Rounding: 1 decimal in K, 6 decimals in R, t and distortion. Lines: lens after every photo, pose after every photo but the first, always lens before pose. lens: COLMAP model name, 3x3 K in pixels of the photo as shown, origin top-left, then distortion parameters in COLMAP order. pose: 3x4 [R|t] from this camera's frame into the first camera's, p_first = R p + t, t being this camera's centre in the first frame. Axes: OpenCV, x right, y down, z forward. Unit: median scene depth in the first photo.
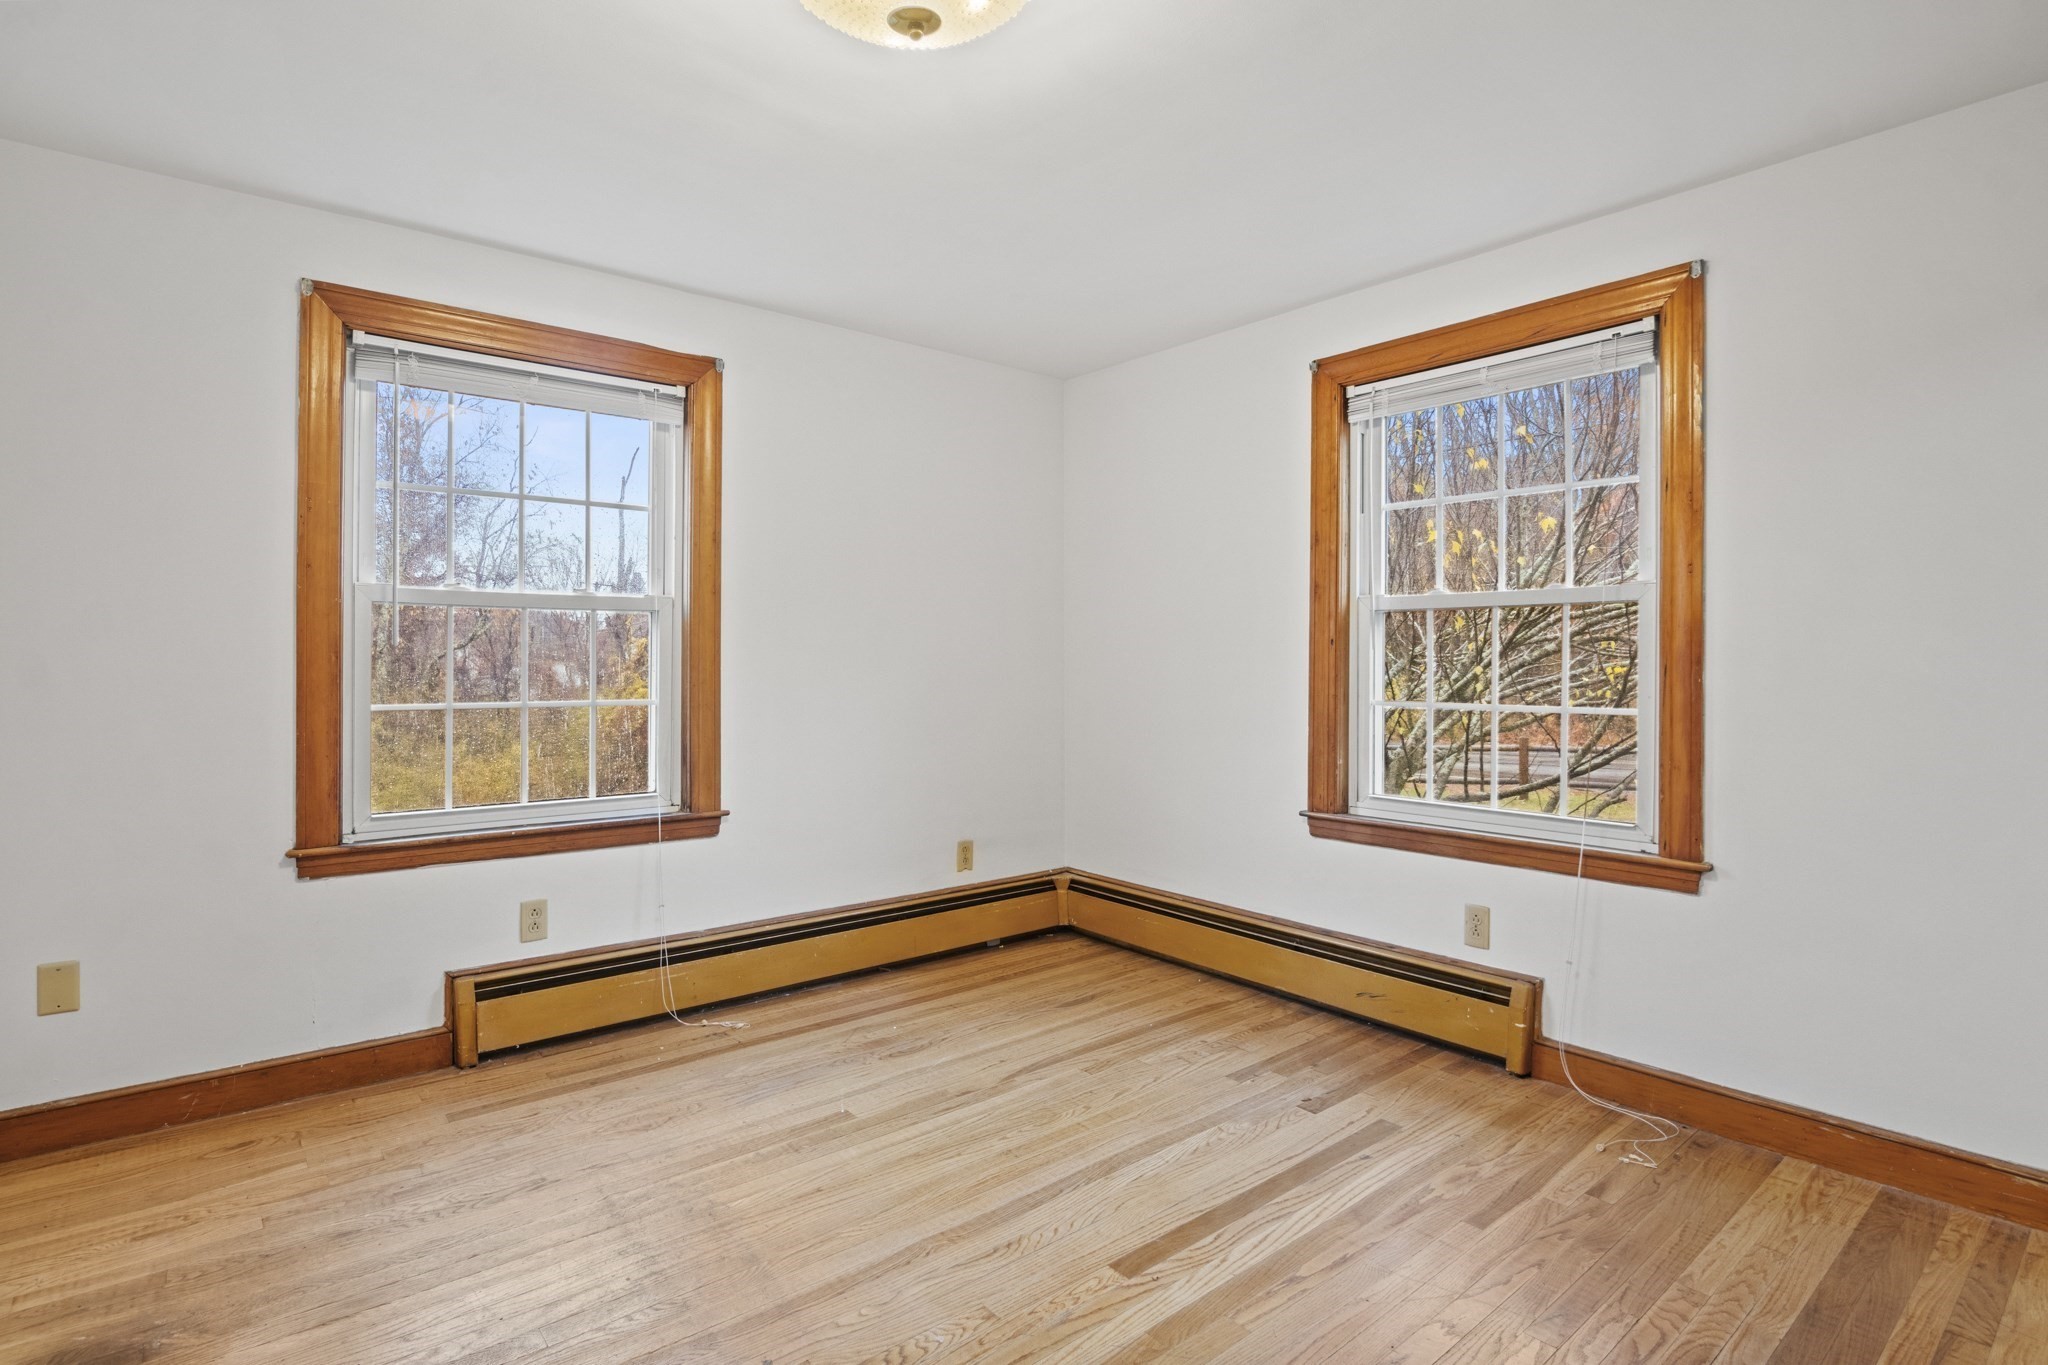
lens RADIAL K [[1005.6, 0, 1024.0], [0, 1005.6, 682.5], [0, 0, 1]] dist [-0.025420, -0.001413]
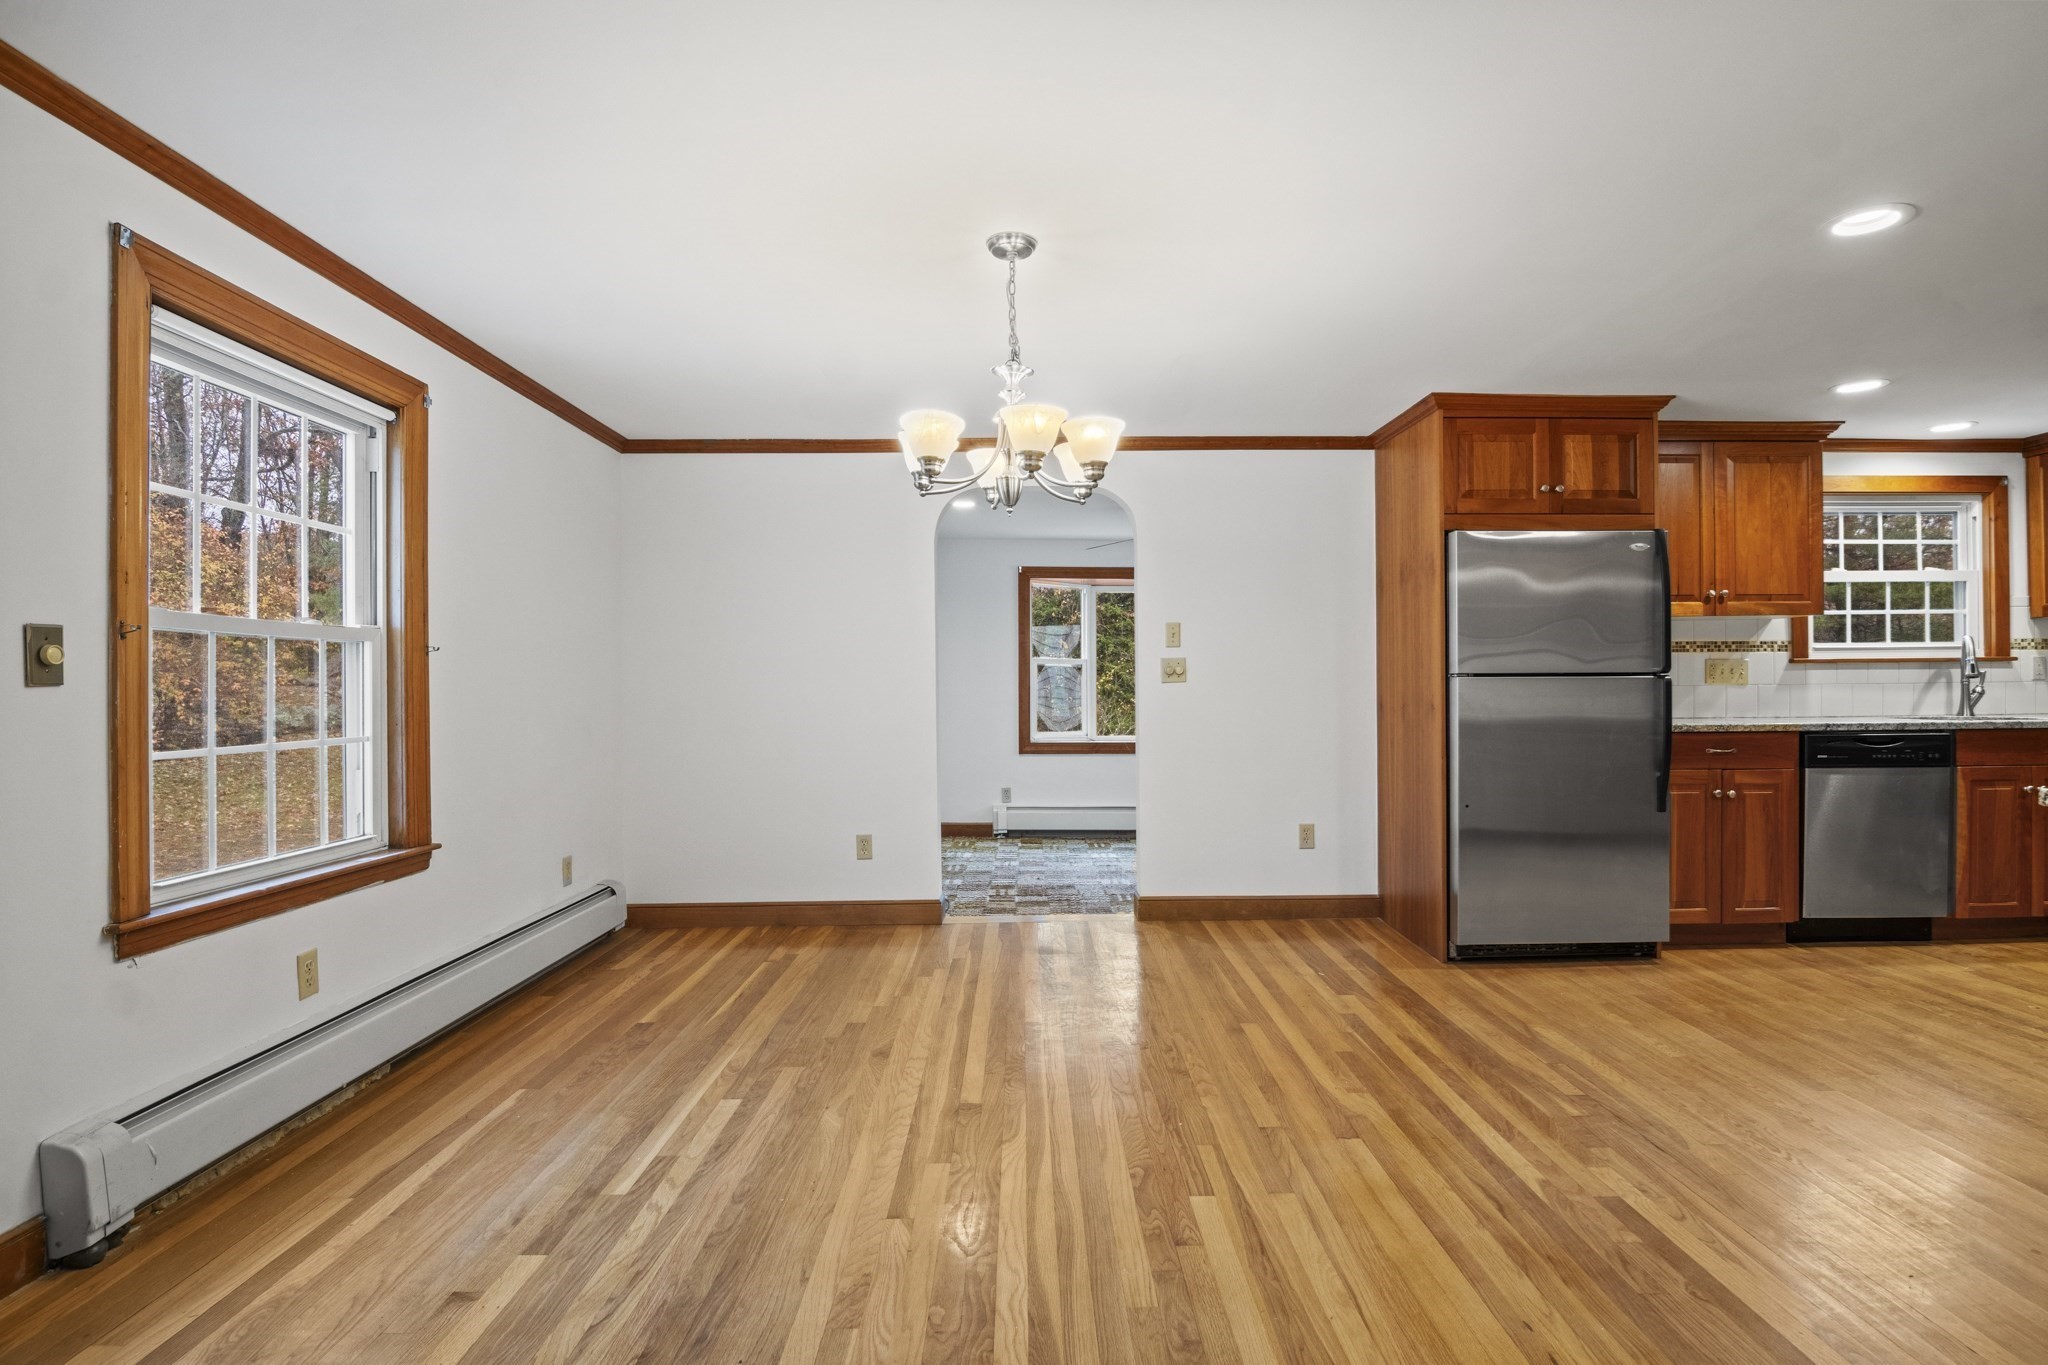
lens RADIAL K [[1008.5, 0, 1038.2], [0, 1008.5, 689.7], [0, 0, 1]] dist [-0.023100, -0.000907]
pose [[0.627072, -0.009488, 0.778903, -0.758009], [0.019639, 0.999801, -0.003632, -0.009780], [-0.778713, 0.017574, 0.627134, -0.090183]]
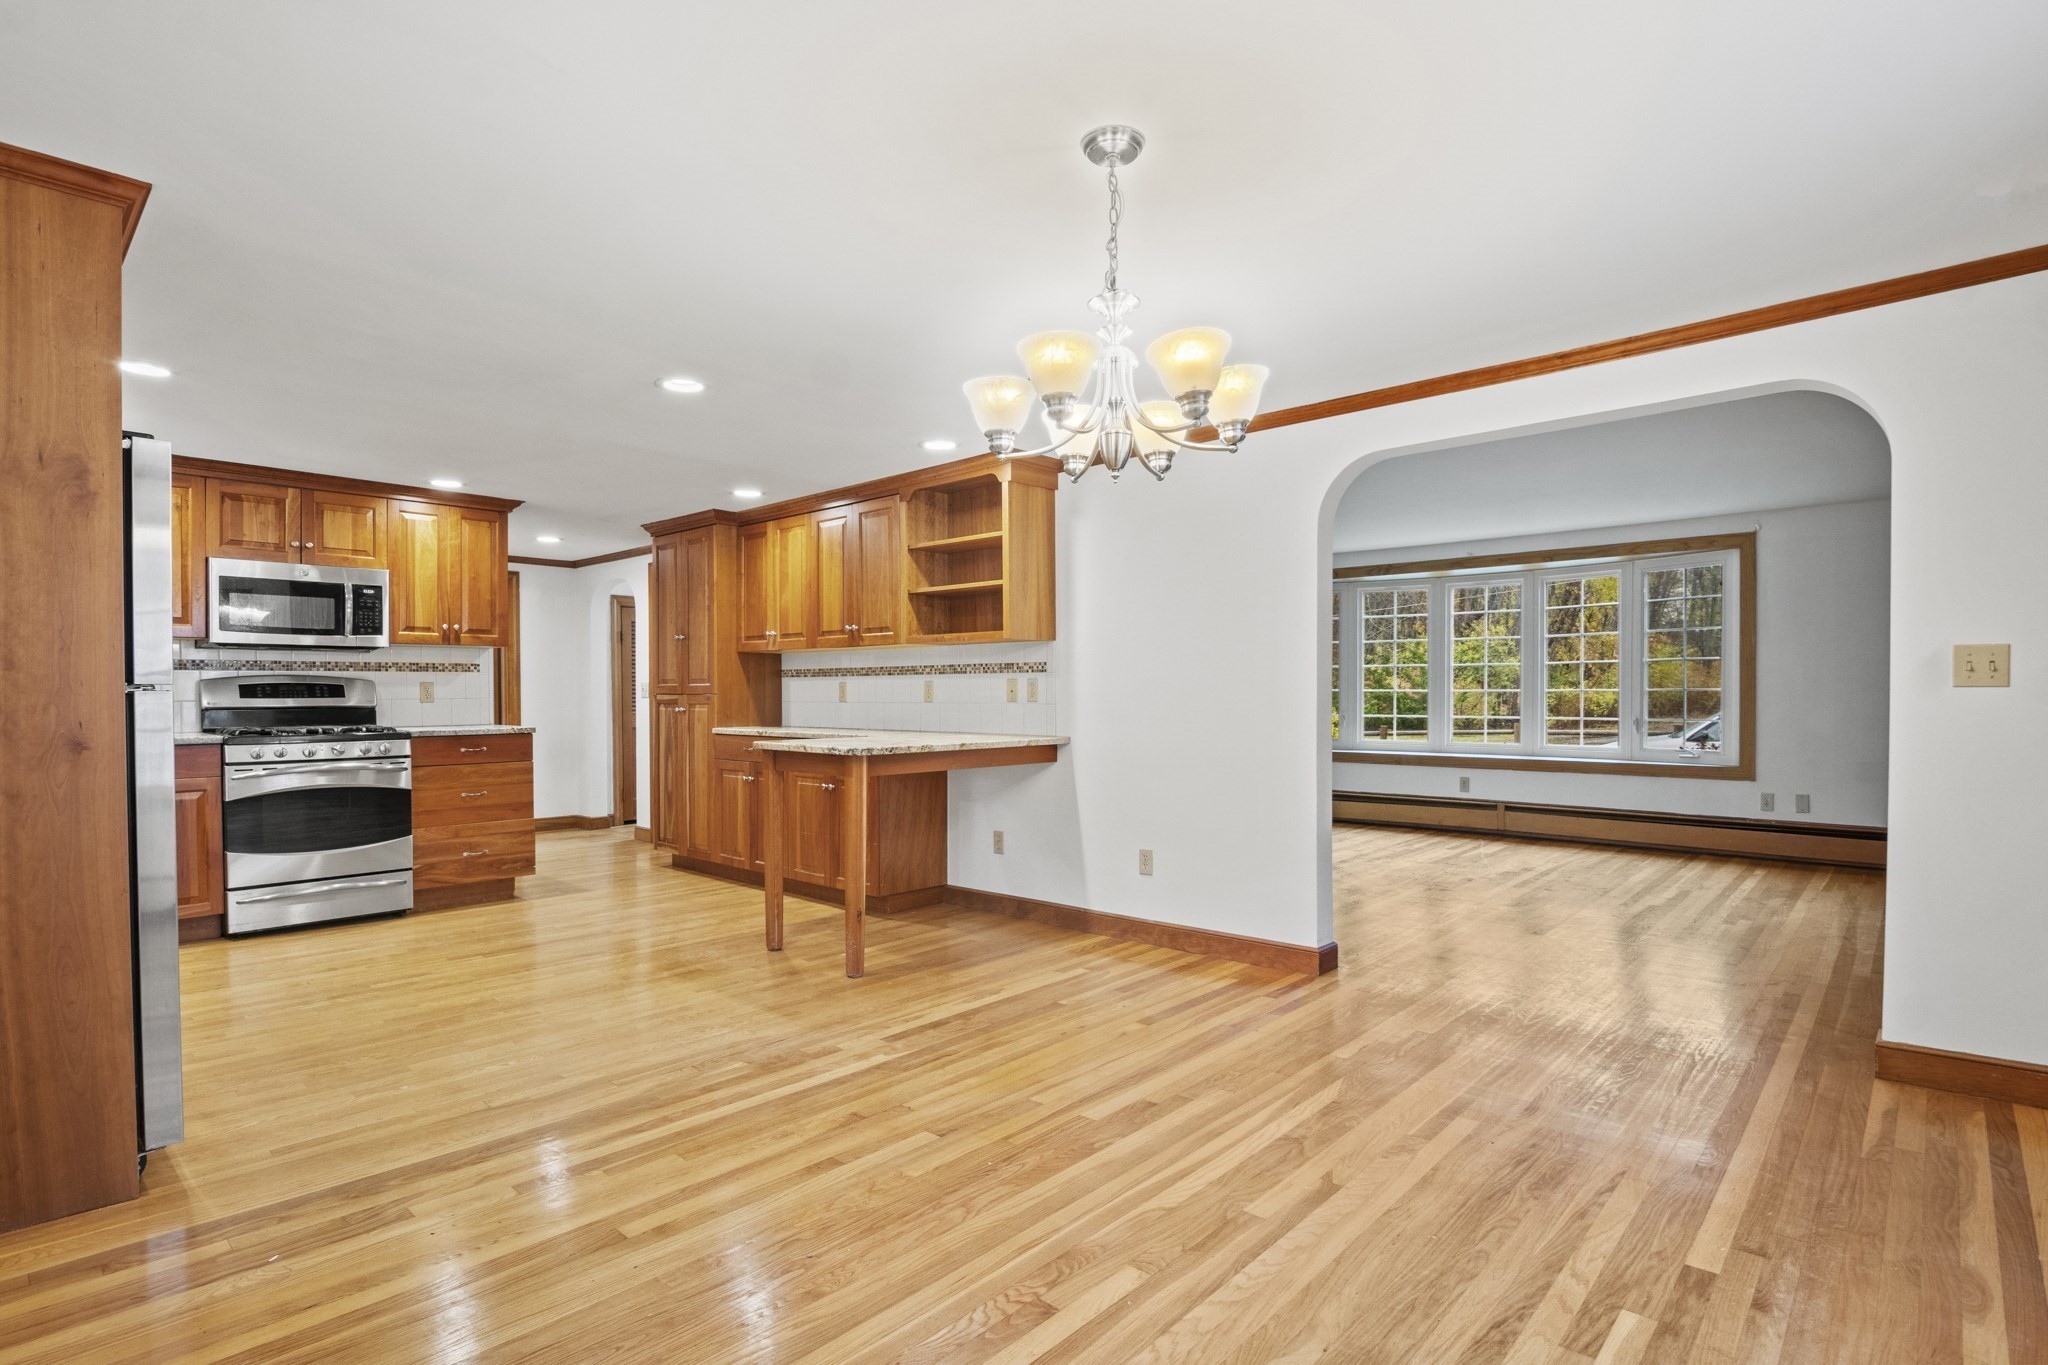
lens RADIAL K [[1016.8, 0, 1030.1], [0, 1016.8, 705.6], [0, 0, 1]] dist [-0.029365, -0.000919]
pose [[-0.990300, 0.003677, -0.138896, 0.078833], [0.000263, 0.999698, 0.024589, -0.027139], [0.138944, 0.024314, -0.990002, 1.183825]]
